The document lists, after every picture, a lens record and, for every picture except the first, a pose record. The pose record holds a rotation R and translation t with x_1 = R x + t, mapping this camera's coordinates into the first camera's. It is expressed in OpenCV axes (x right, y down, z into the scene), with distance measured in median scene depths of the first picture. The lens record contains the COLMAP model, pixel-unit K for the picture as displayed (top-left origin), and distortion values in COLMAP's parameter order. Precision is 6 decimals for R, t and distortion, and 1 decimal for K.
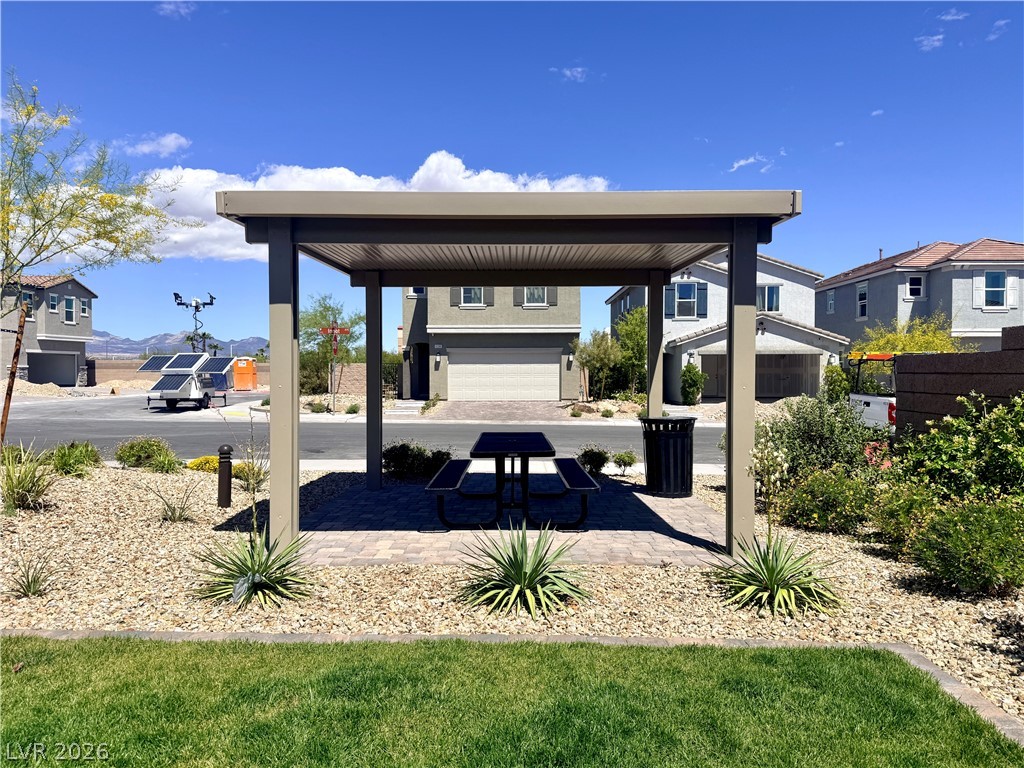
lens RADIAL K [[730.3, 0, 511.2], [0, 730.3, 381.0], [0, 0, 1]] dist [0.018401, 0.005779]
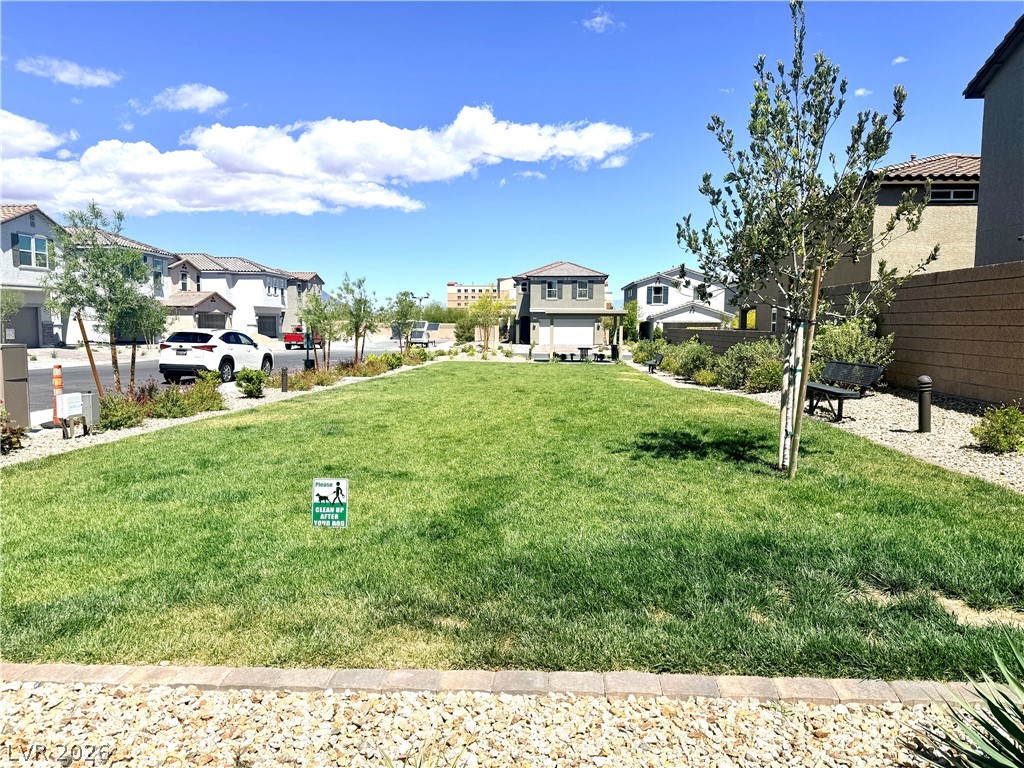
lens RADIAL K [[730.3, 0, 512.0], [0, 730.3, 378.8], [0, 0, 1]] dist [0.018401, 0.005779]
pose [[0.999836, 0.007718, -0.016383, -0.123546], [-0.006539, 0.997466, 0.070847, -0.021536], [0.016888, -0.070728, 0.997353, -1.012747]]
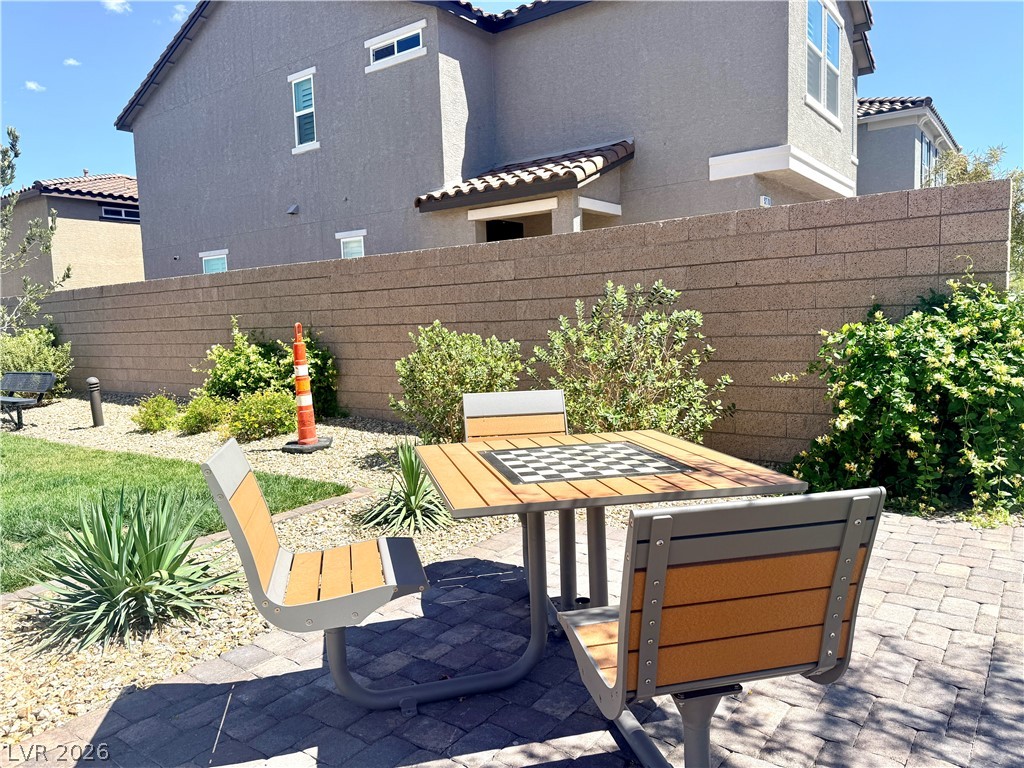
lens RADIAL K [[730.3, 0, 515.1], [0, 730.3, 385.9], [0, 0, 1]] dist [0.018401, 0.005779]
pose [[0.567183, -0.094338, 0.818171, -0.128167], [0.039908, 0.995399, 0.087108, -0.020925], [-0.822624, -0.016755, 0.568339, -1.053965]]
